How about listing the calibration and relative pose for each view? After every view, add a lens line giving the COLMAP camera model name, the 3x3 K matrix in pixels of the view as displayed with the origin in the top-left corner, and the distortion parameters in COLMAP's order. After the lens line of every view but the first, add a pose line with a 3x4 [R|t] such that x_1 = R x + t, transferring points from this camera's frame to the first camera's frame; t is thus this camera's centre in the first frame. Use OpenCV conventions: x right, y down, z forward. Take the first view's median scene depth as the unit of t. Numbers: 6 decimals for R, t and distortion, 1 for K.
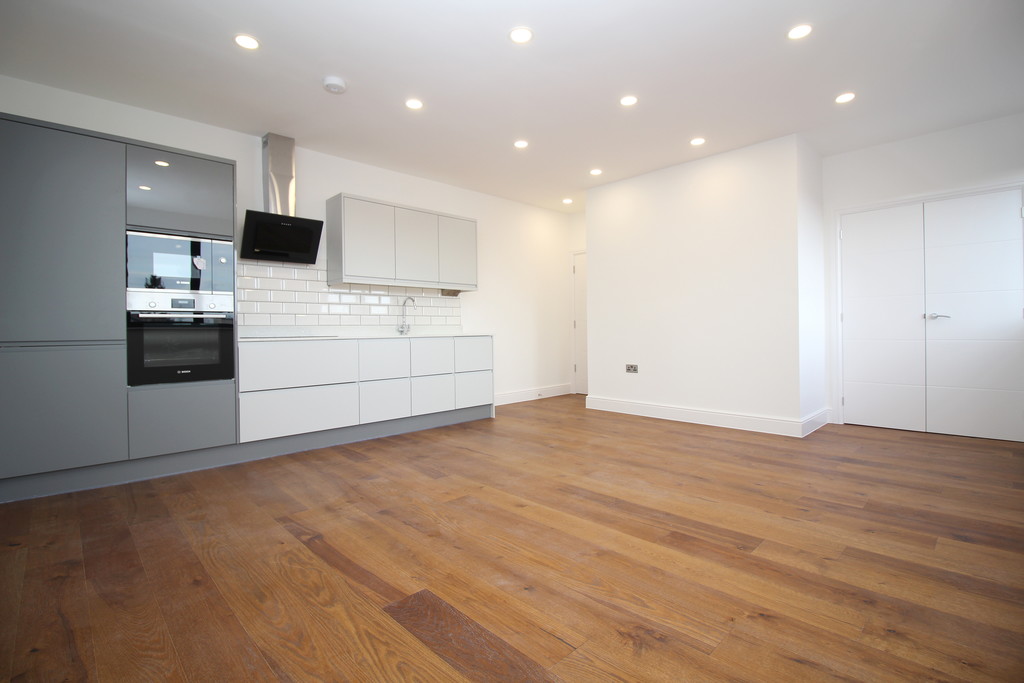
lens RADIAL K [[490.1, 0, 510.9], [0, 490.1, 335.4], [0, 0, 1]] dist [-0.012988, -0.002231]
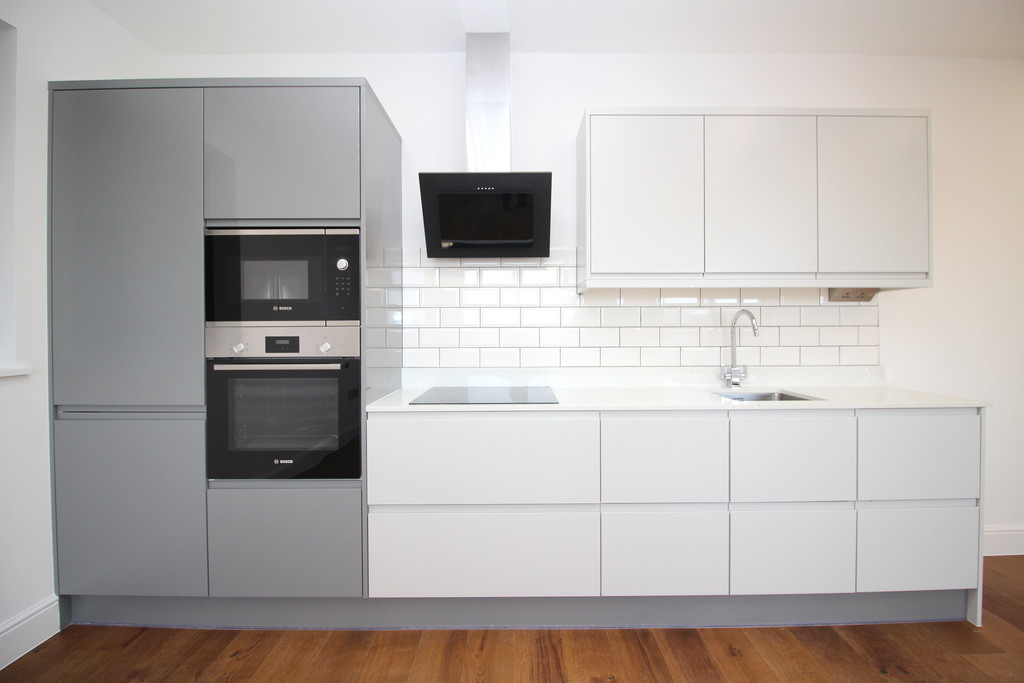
lens RADIAL K [[490.1, 0, 516.9], [0, 490.1, 331.6], [0, 0, 1]] dist [-0.012988, -0.002231]
pose [[0.732717, 0.012184, -0.680424, -0.073430], [-0.008927, 0.999926, 0.008293, -0.088171], [0.680474, -0.000002, 0.732772, 0.765495]]
